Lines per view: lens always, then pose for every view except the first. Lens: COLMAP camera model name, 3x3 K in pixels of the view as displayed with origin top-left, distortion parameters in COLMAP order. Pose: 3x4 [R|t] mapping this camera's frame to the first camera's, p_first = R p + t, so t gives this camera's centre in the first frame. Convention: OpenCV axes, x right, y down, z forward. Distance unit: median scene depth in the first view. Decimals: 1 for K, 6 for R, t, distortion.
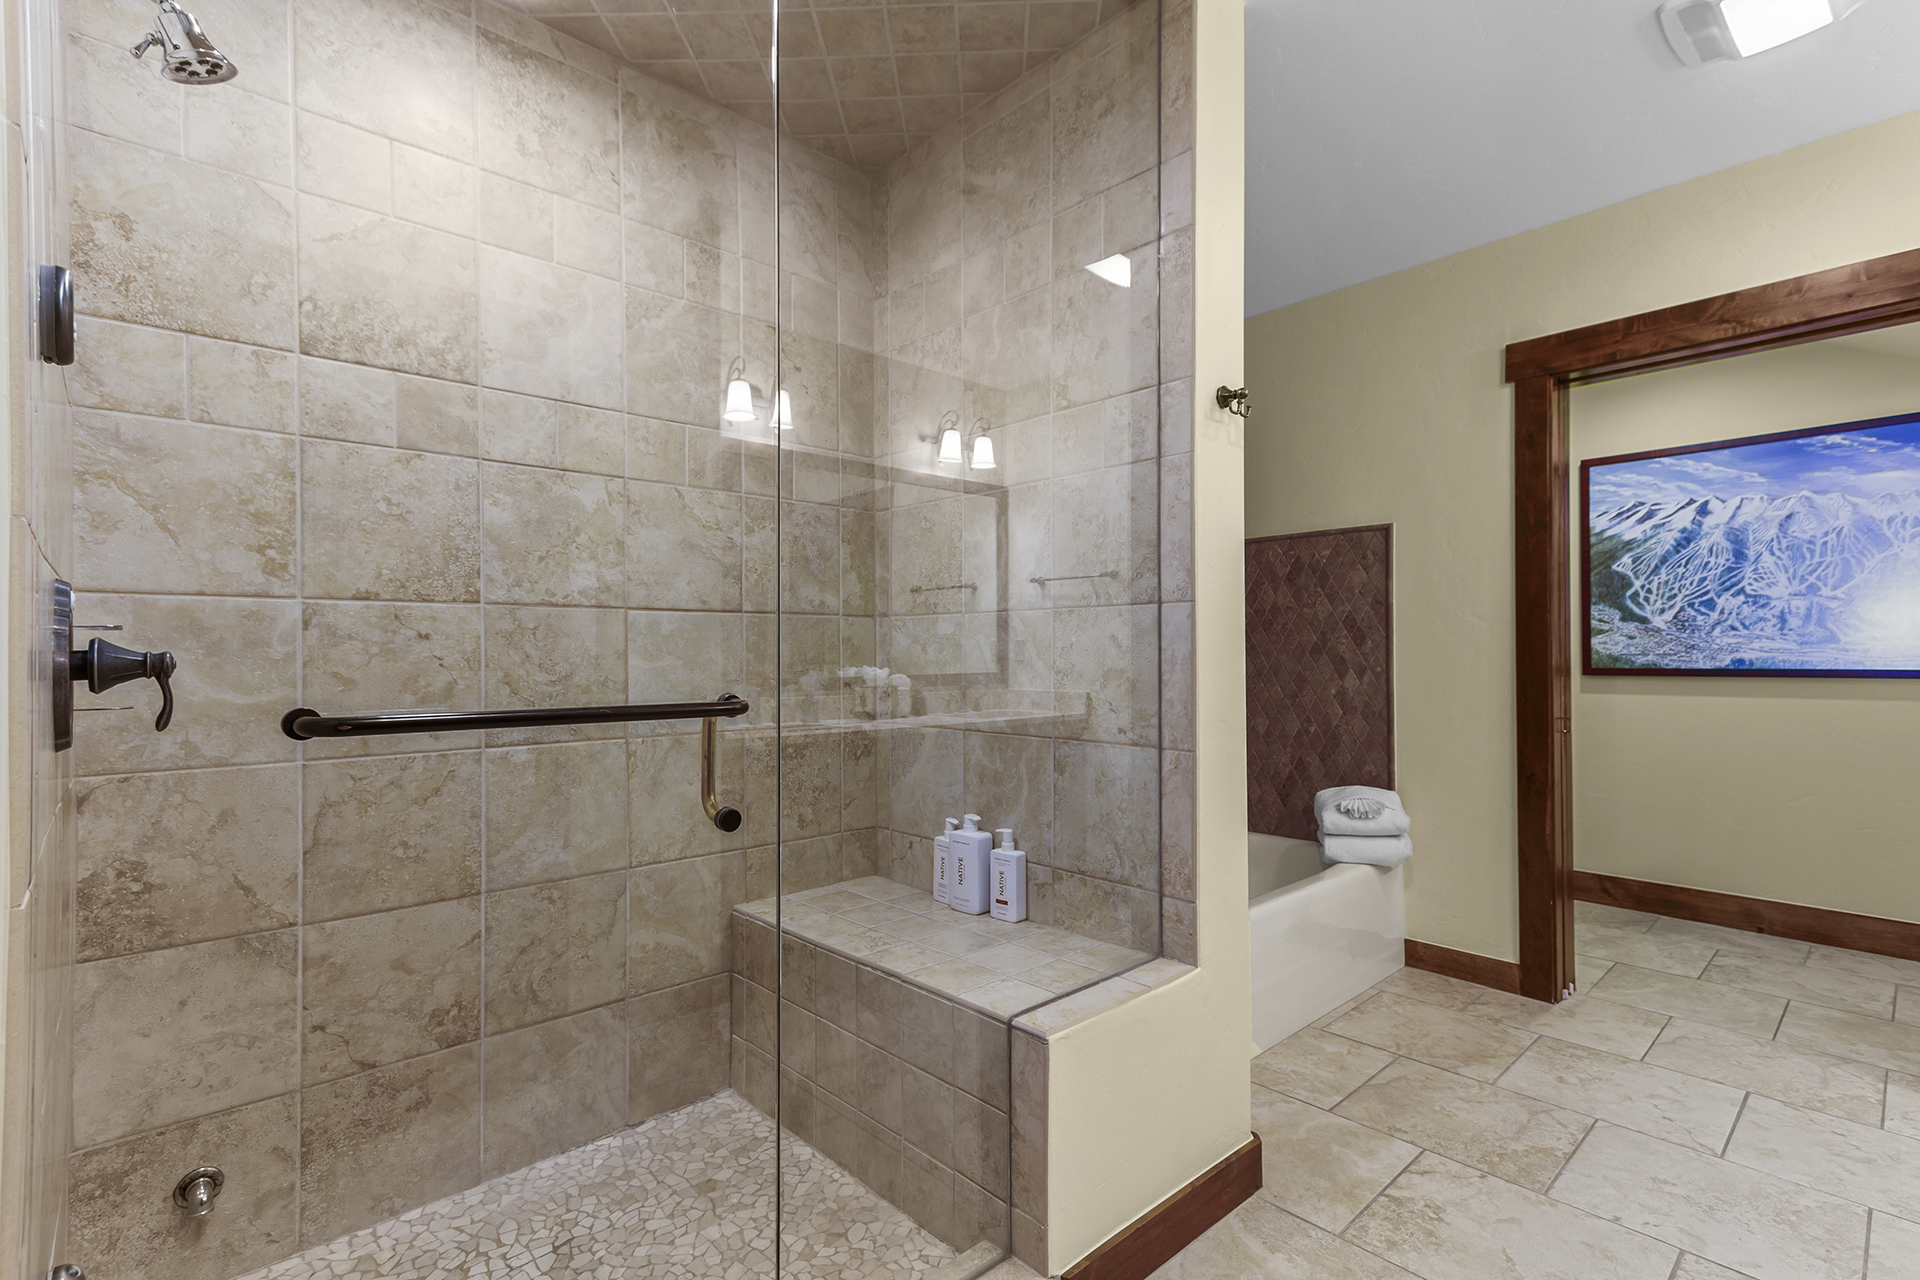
lens RADIAL K [[914.5, 0, 961.9], [0, 914.5, 648.8], [0, 0, 1]] dist [0.022054, -0.001282]
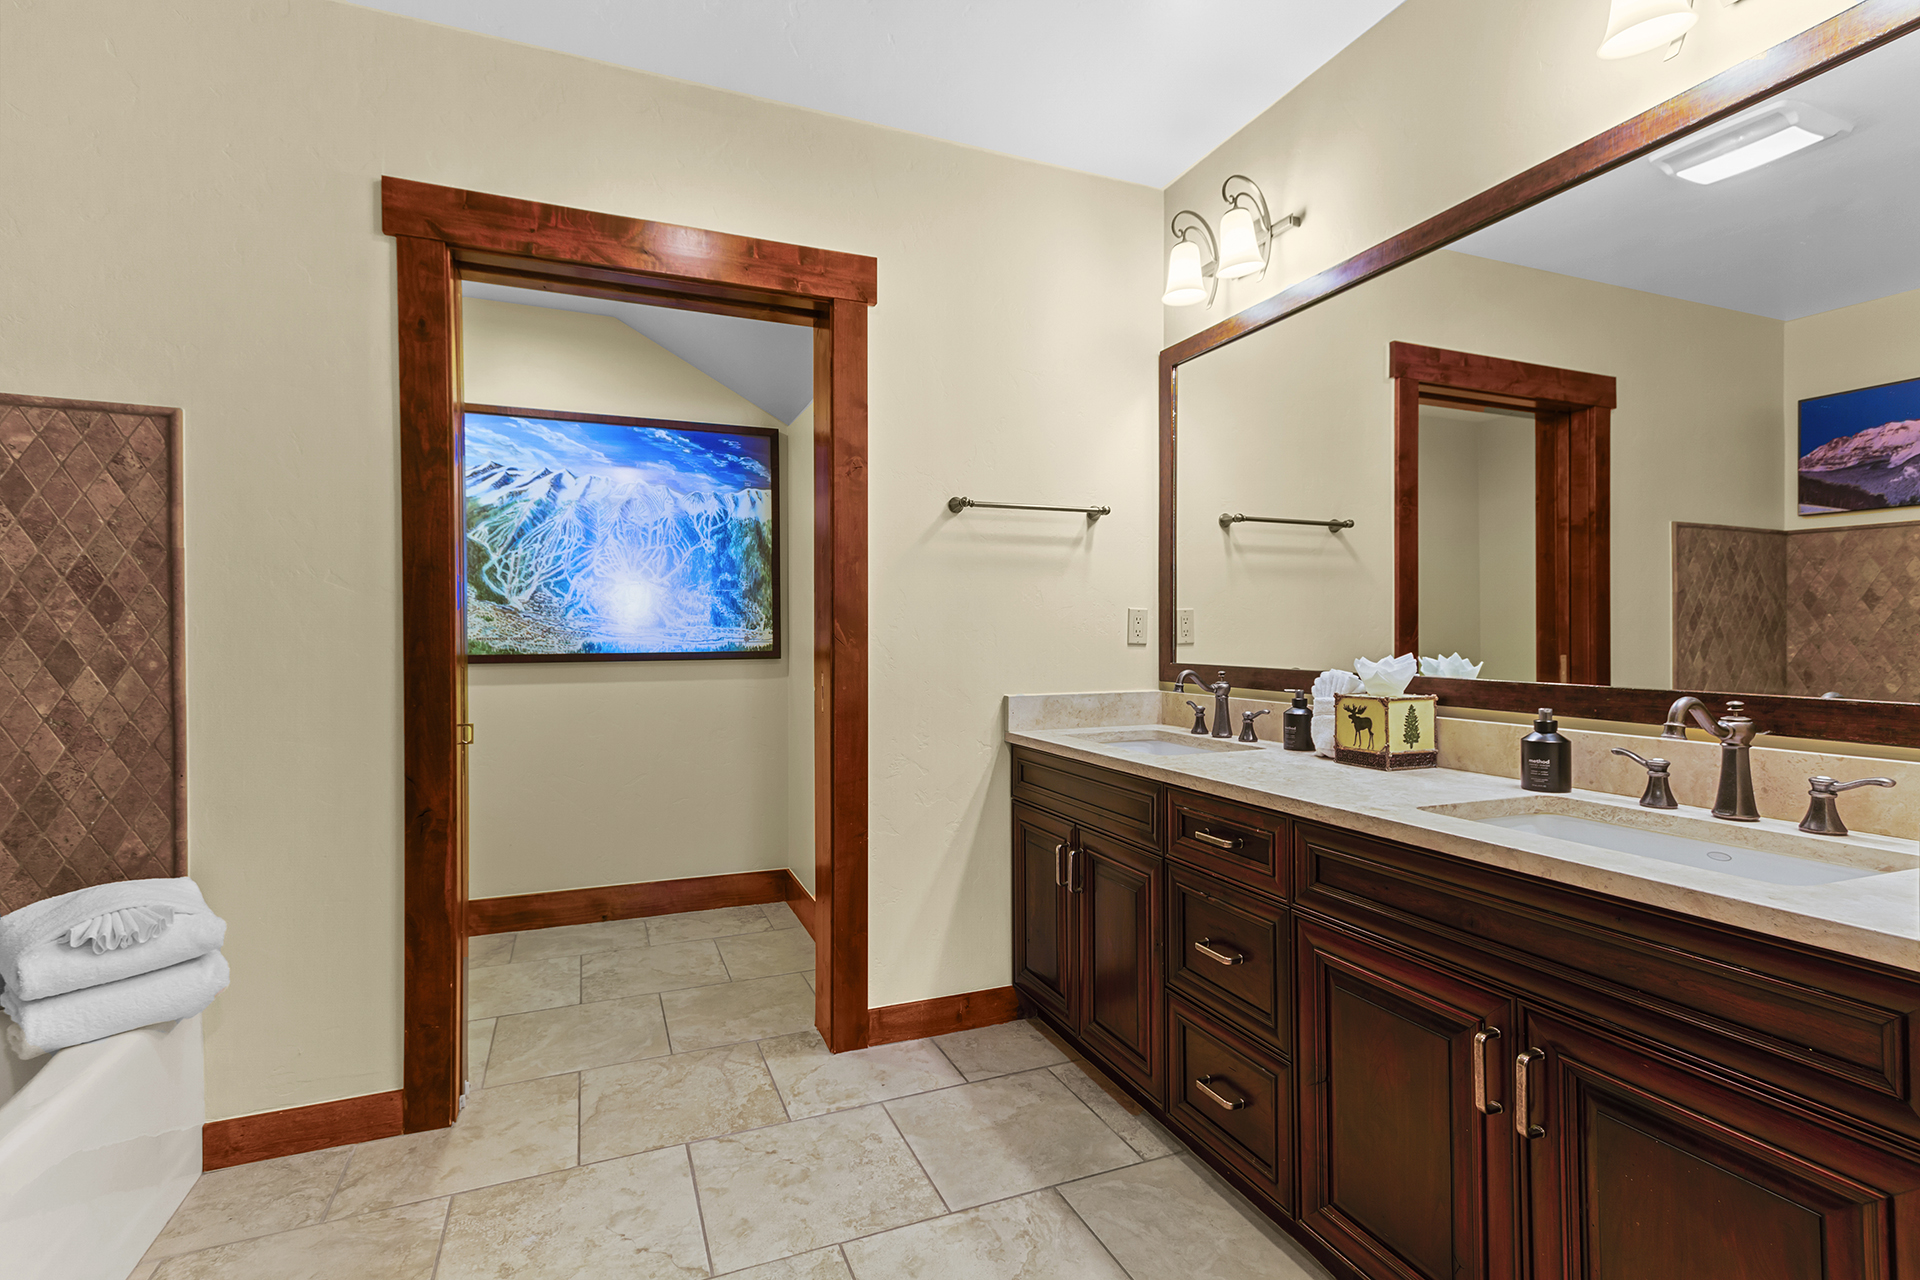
lens RADIAL K [[914.5, 0, 967.5], [0, 914.5, 642.3], [0, 0, 1]] dist [0.022054, -0.001282]
pose [[0.365524, -0.004414, 0.930792, 0.097318], [-0.002147, 0.999982, 0.005585, 0.003906], [-0.930800, -0.004039, 0.365508, 0.297721]]
